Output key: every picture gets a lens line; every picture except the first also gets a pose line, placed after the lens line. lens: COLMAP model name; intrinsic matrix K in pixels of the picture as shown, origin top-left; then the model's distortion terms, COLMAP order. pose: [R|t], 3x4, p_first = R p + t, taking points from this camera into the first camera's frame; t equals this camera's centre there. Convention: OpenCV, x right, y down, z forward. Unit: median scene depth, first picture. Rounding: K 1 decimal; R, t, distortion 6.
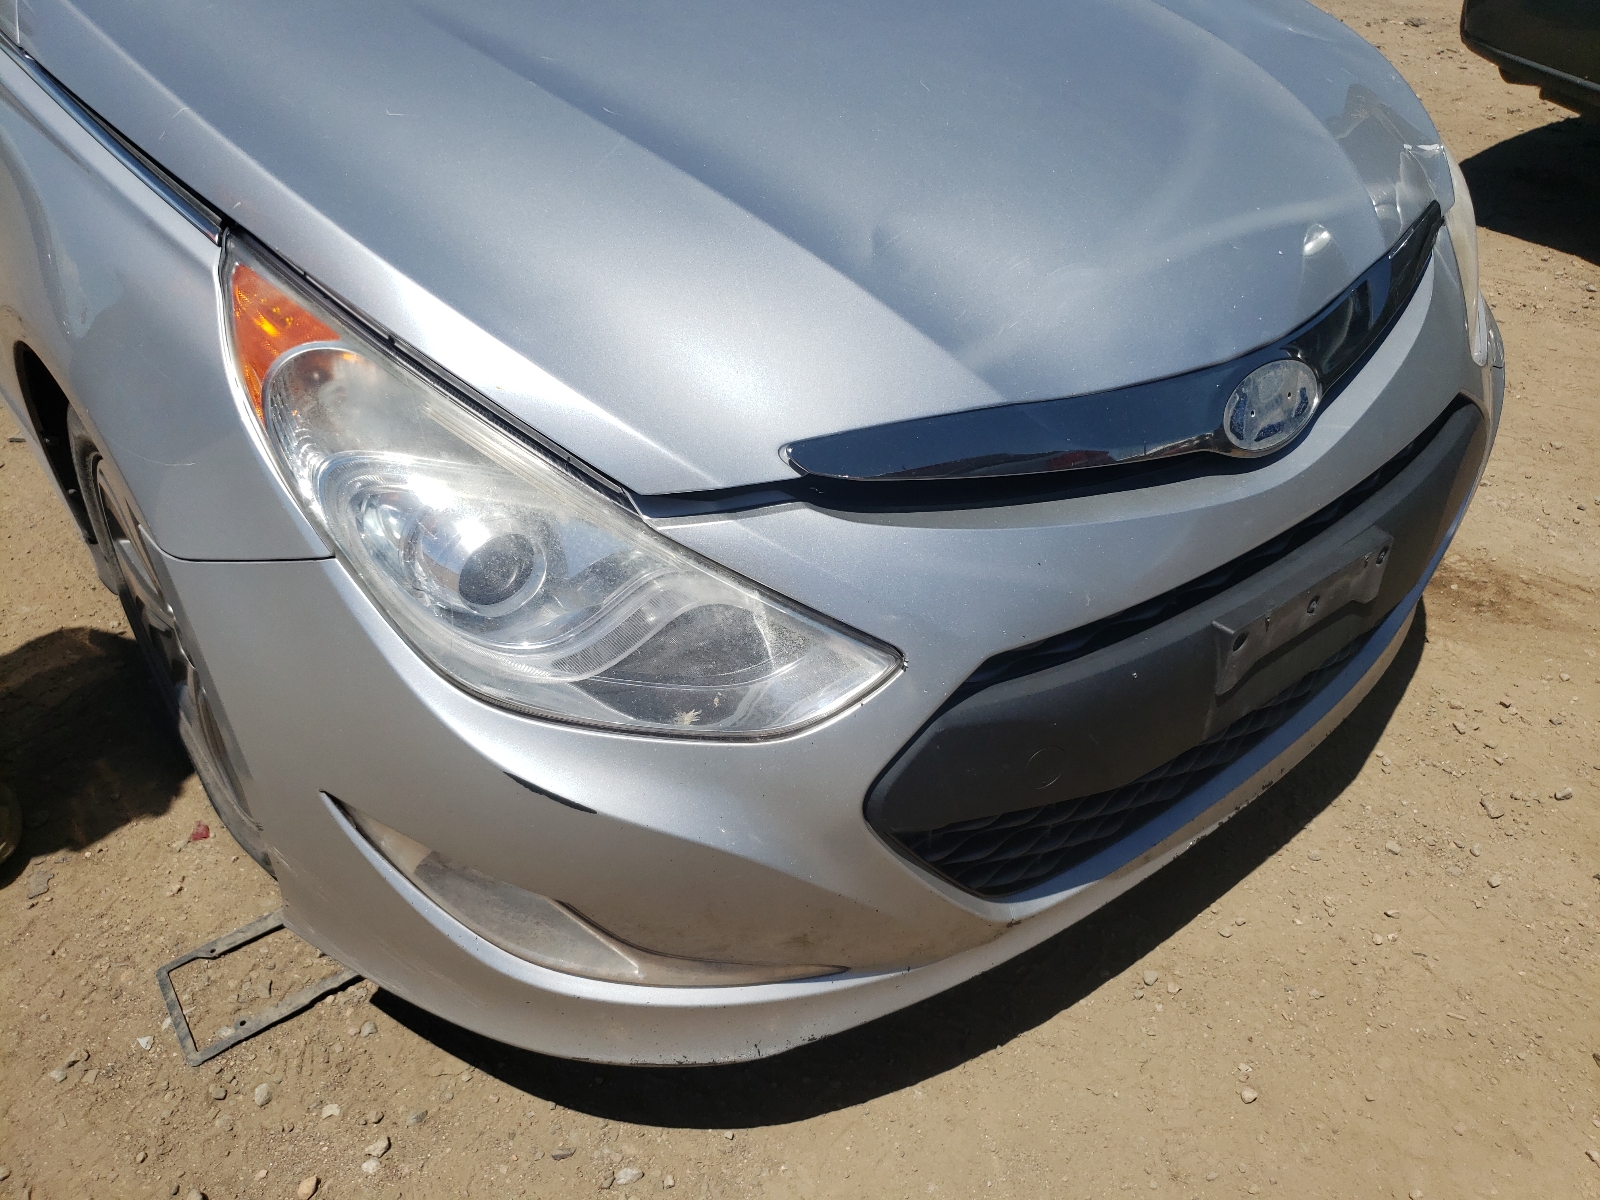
lens RADIAL K [[1208.6, 0, 836.3], [0, 1208.6, 602.9], [0, 0, 1]] dist [0.018907, -0.001396]
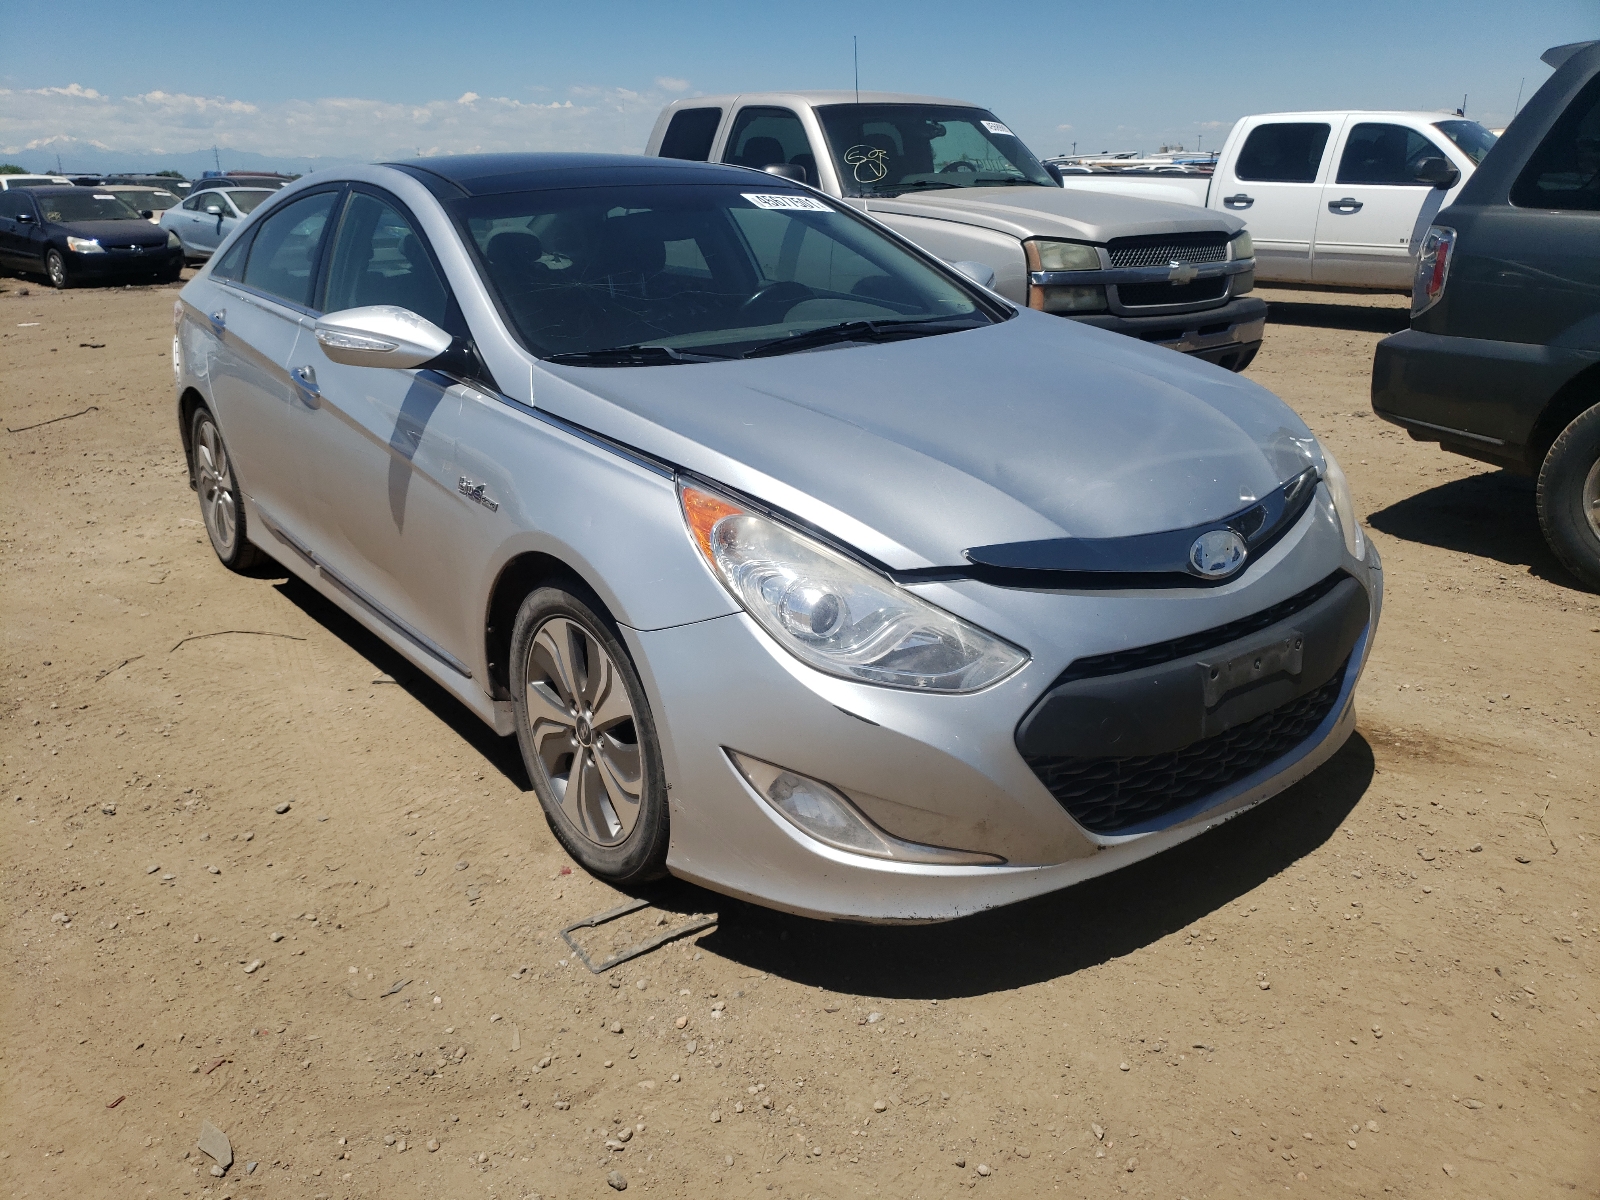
lens RADIAL K [[1208.6, 0, 836.3], [0, 1208.6, 602.9], [0, 0, 1]] dist [0.018907, -0.001396]
pose [[0.999044, -0.034496, -0.026841, -0.152817], [0.024222, 0.948129, -0.316963, 0.435750], [0.036382, 0.316010, 0.948058, -0.663411]]
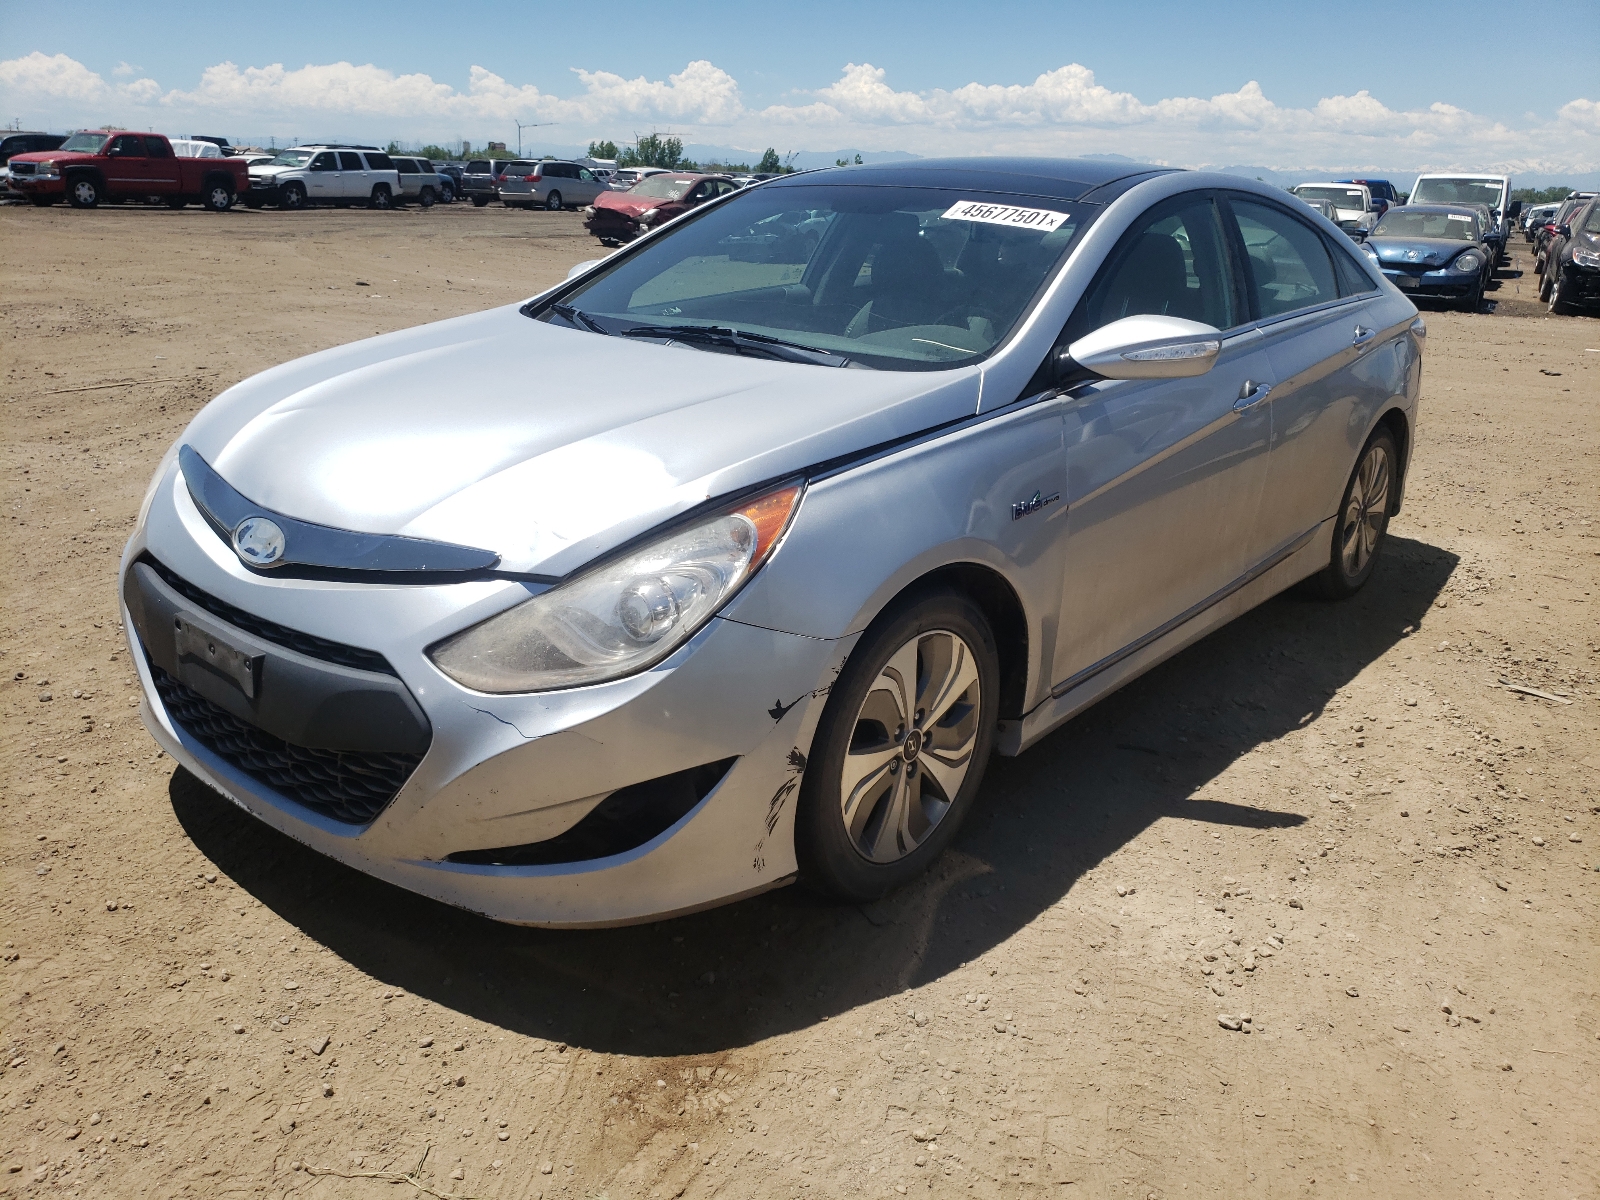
lens RADIAL K [[1208.6, 0, 836.3], [0, 1208.6, 602.9], [0, 0, 1]] dist [0.018907, -0.001396]
pose [[0.191804, 0.279001, -0.940941, 2.090103], [-0.612759, 0.782958, 0.107251, -0.752934], [0.766640, 0.555999, 0.321135, 1.053216]]
